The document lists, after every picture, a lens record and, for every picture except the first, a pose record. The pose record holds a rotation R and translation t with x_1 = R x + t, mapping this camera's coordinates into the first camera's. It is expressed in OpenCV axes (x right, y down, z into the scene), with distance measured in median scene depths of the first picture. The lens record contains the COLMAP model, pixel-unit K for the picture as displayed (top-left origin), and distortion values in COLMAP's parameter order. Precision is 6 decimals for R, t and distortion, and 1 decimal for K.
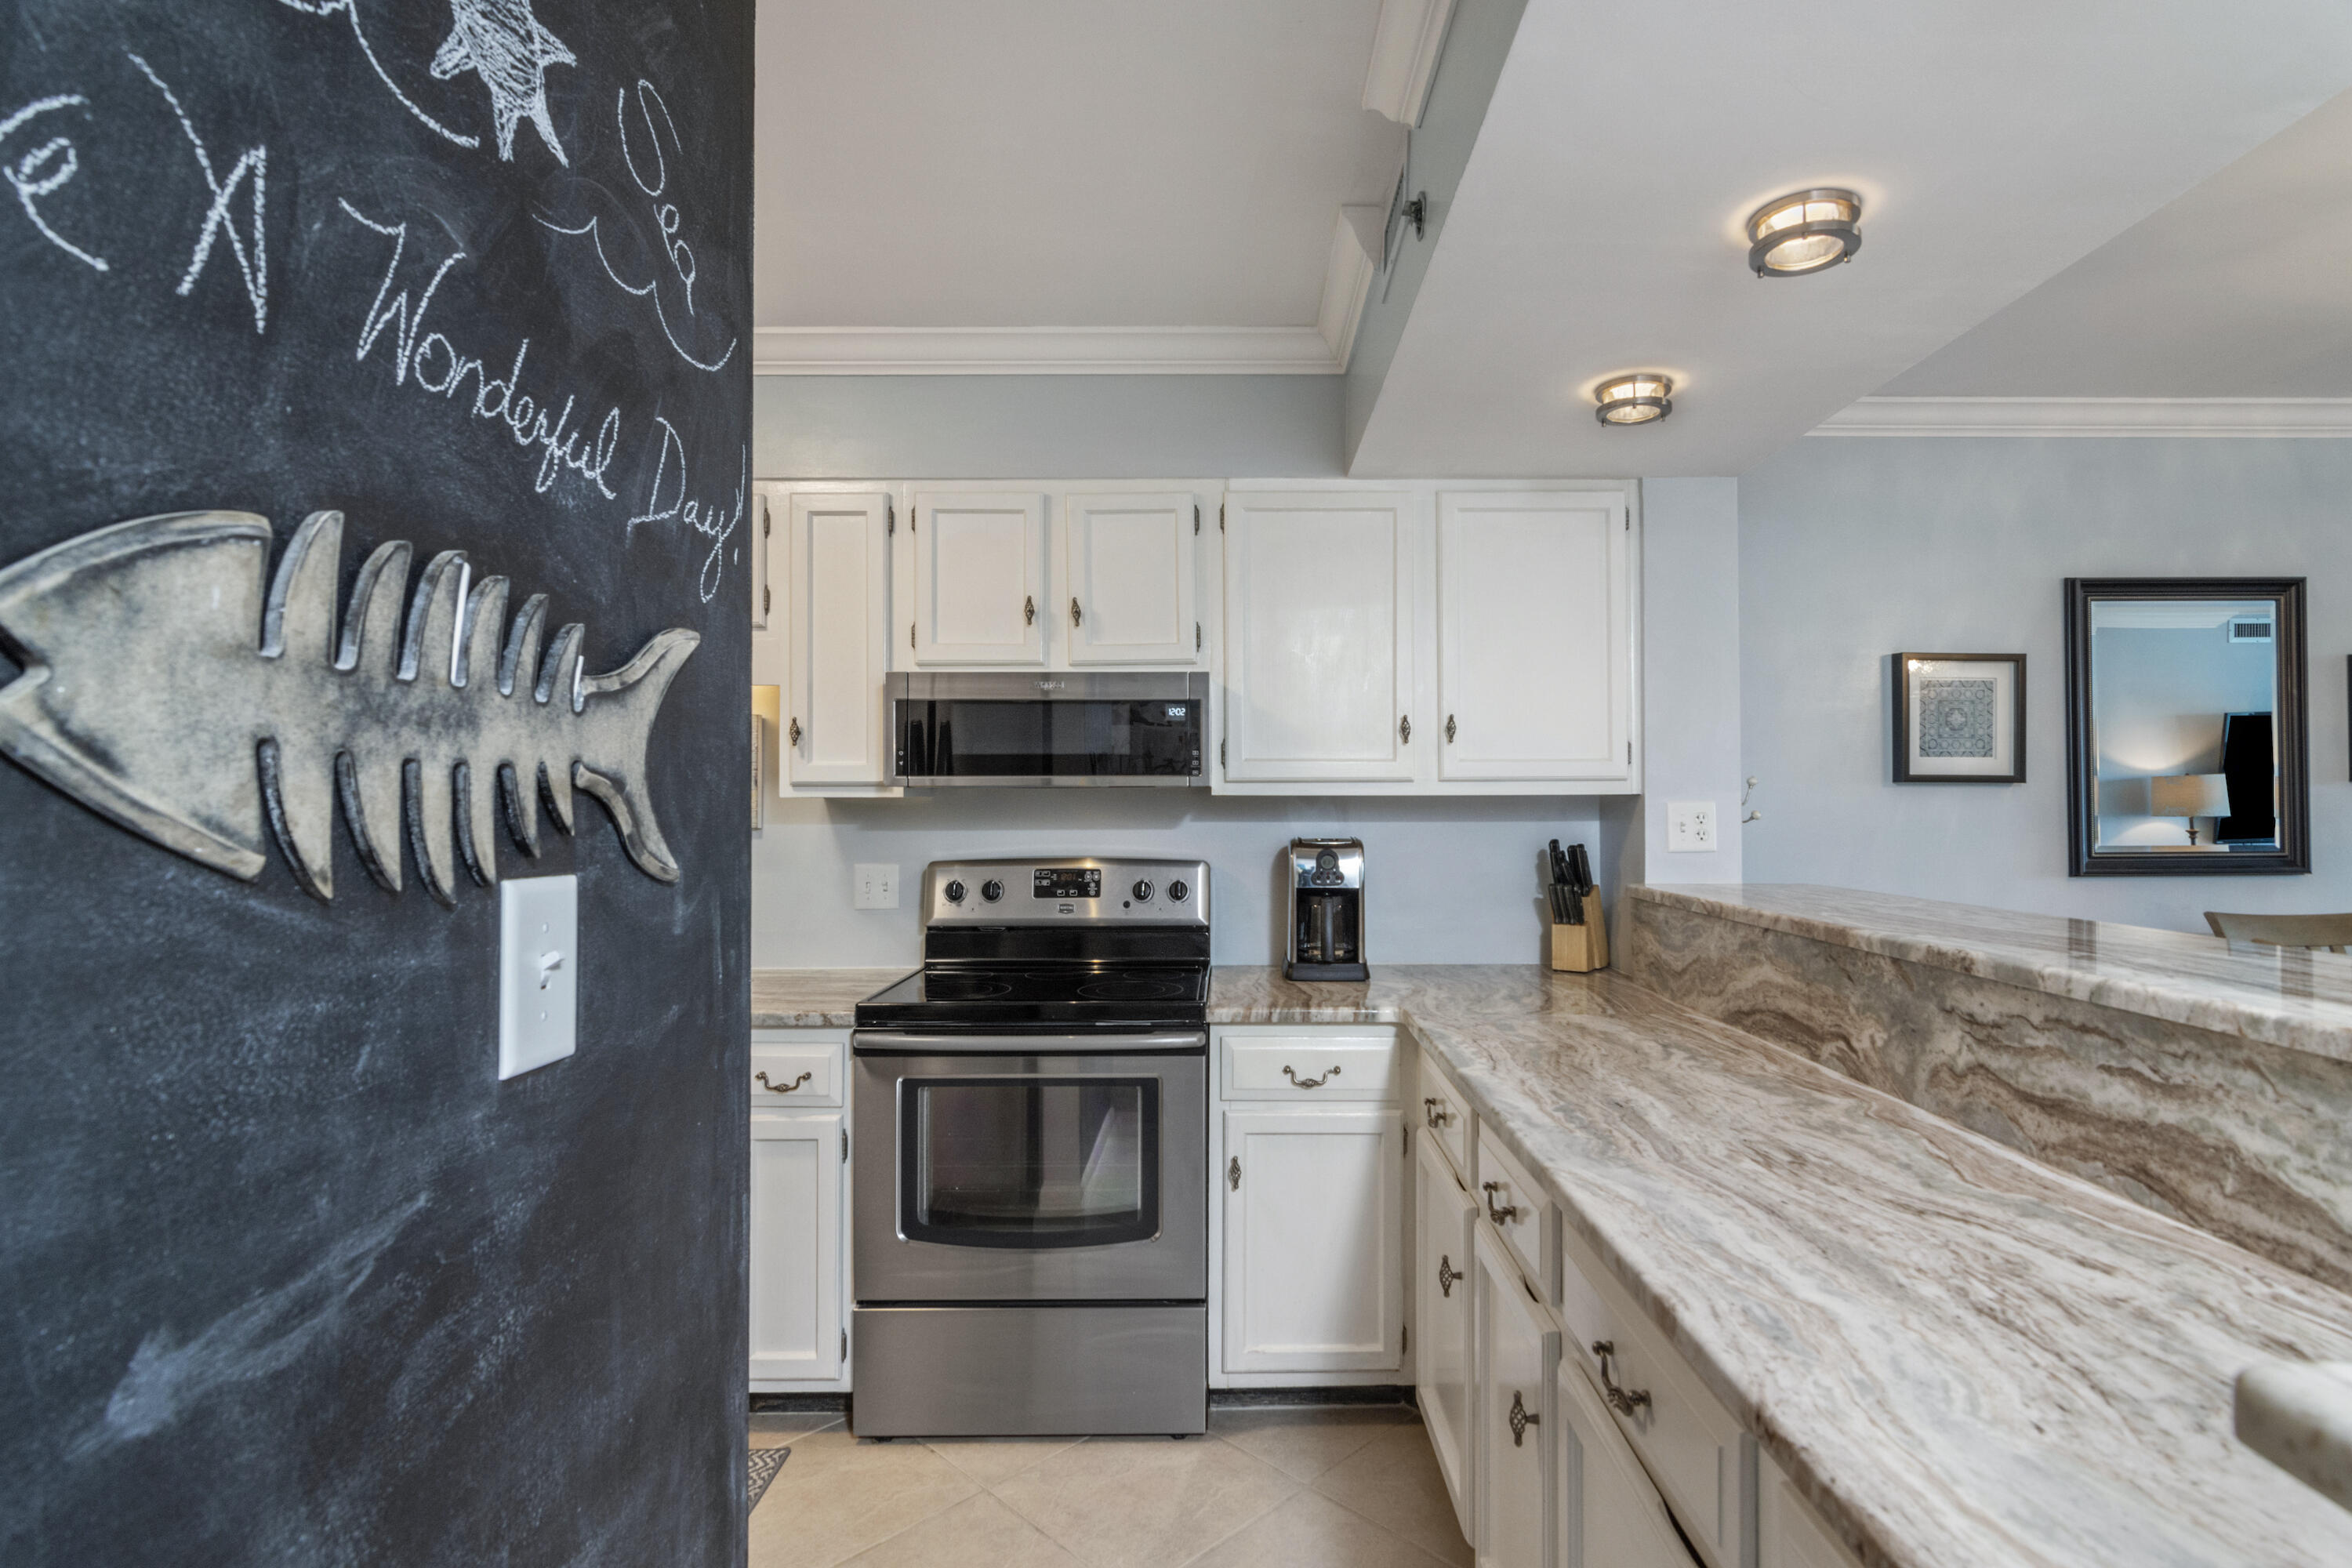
lens RADIAL K [[1170.5, 0, 1234.1], [0, 1170.5, 786.5], [0, 0, 1]] dist [-0.000527, 0.000434]
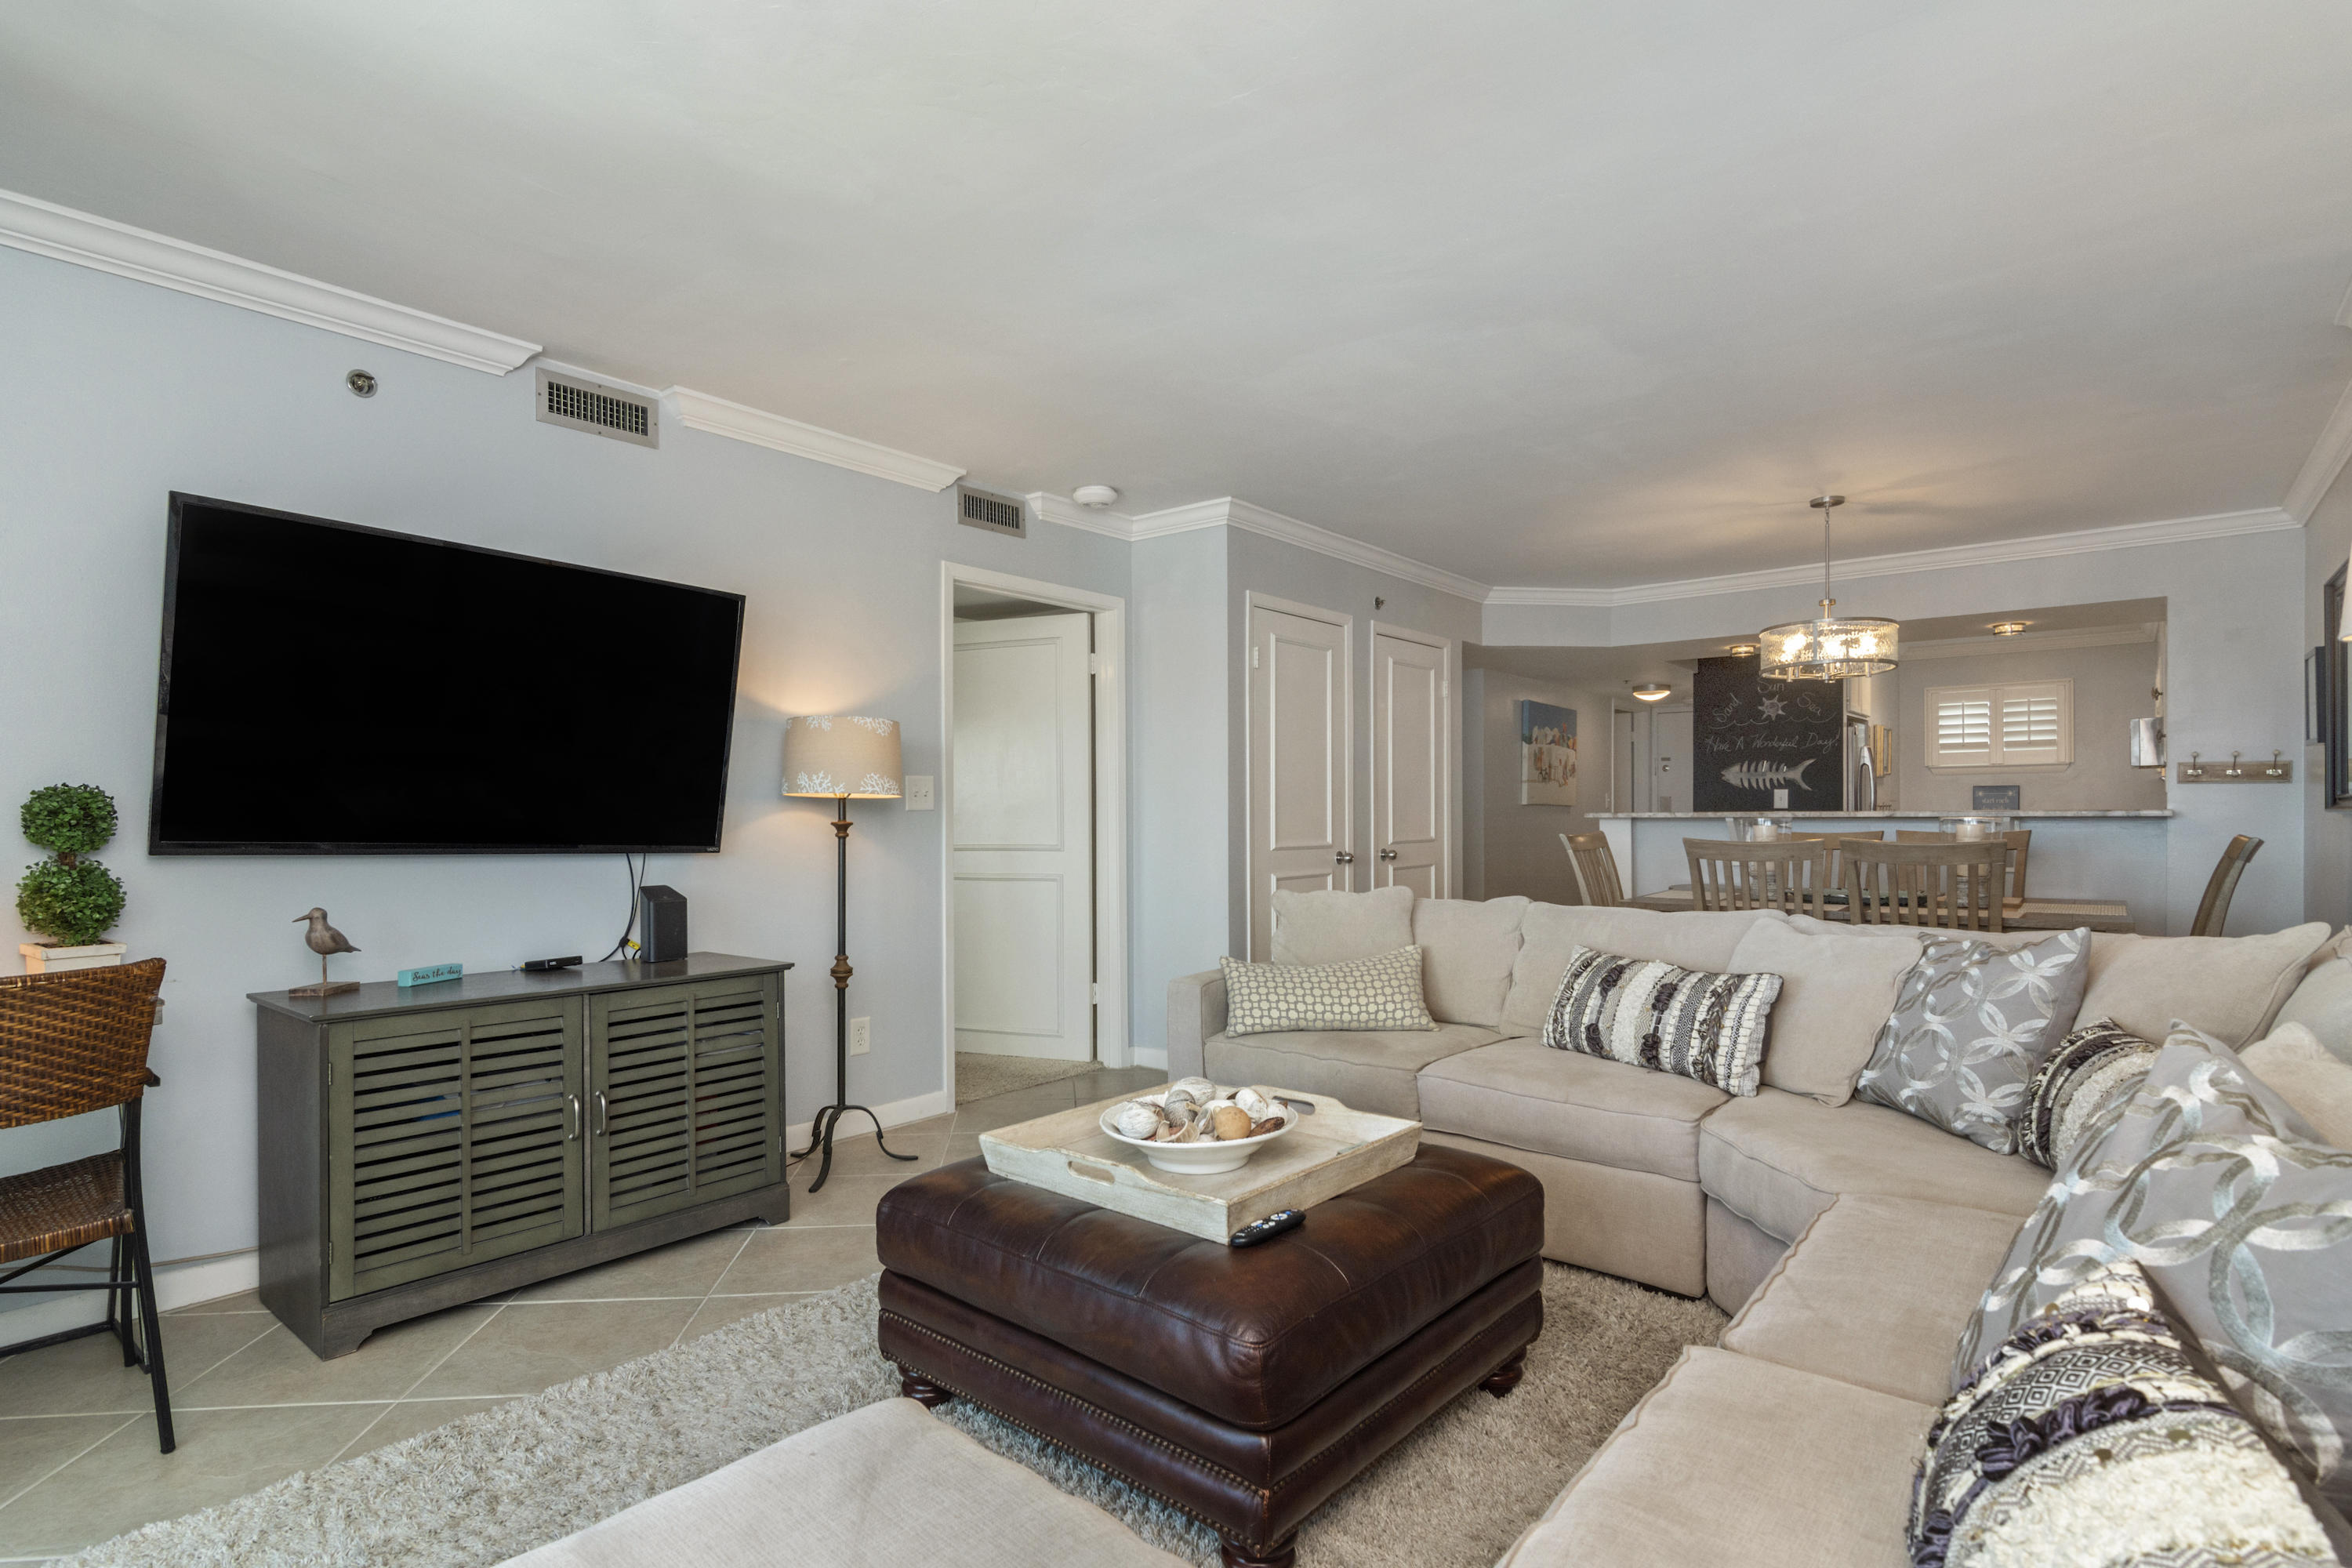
lens RADIAL K [[1139.1, 0, 1173.2], [0, 1139.1, 824.9], [0, 0, 1]] dist [0.003146, 0.001727]
pose [[-0.655348, 0.016047, -0.755157, 7.759008], [0.021375, 0.999768, 0.002695, 0.187366], [0.755025, -0.014376, -0.655539, 2.647460]]
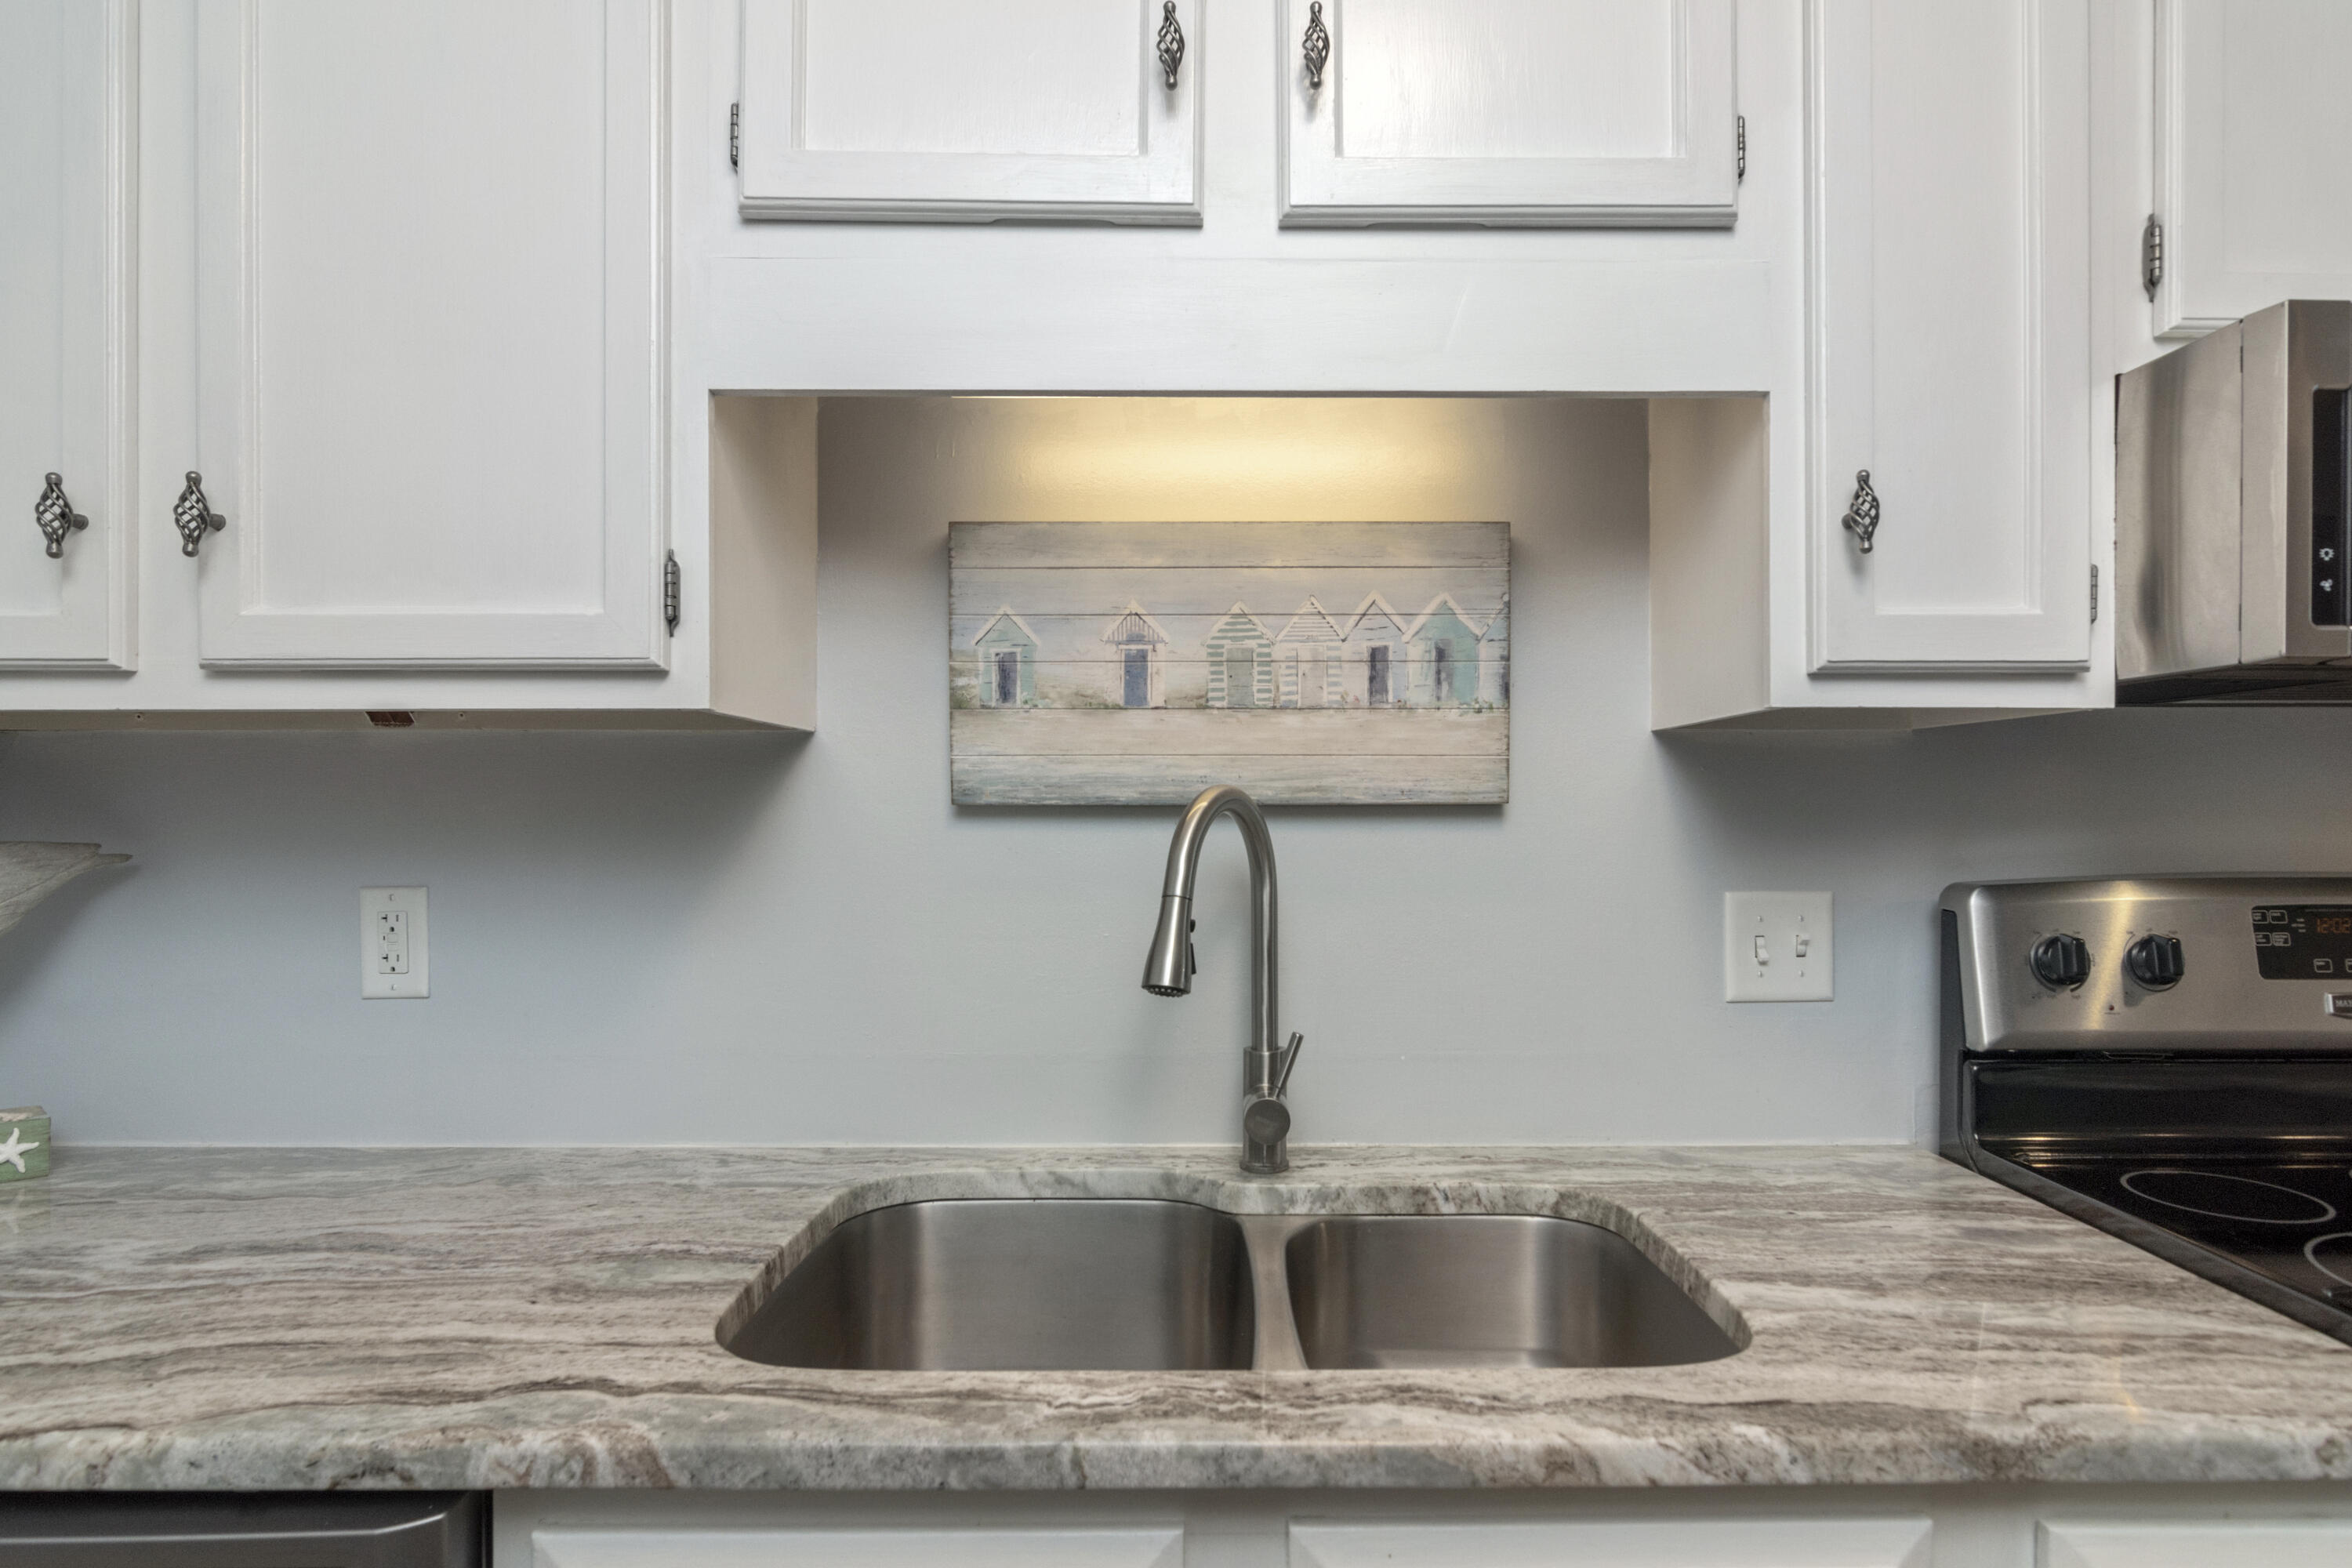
lens RADIAL K [[1276.8, 0, 1215.2], [0, 1276.8, 821.5], [0, 0, 1]] dist [-0.003871, -0.000804]
pose [[1.000000, 0.000073, 0.000677, -1.496732], [-0.000088, 0.999759, 0.021947, 0.094064], [-0.000675, -0.021947, 0.999759, 1.633311]]
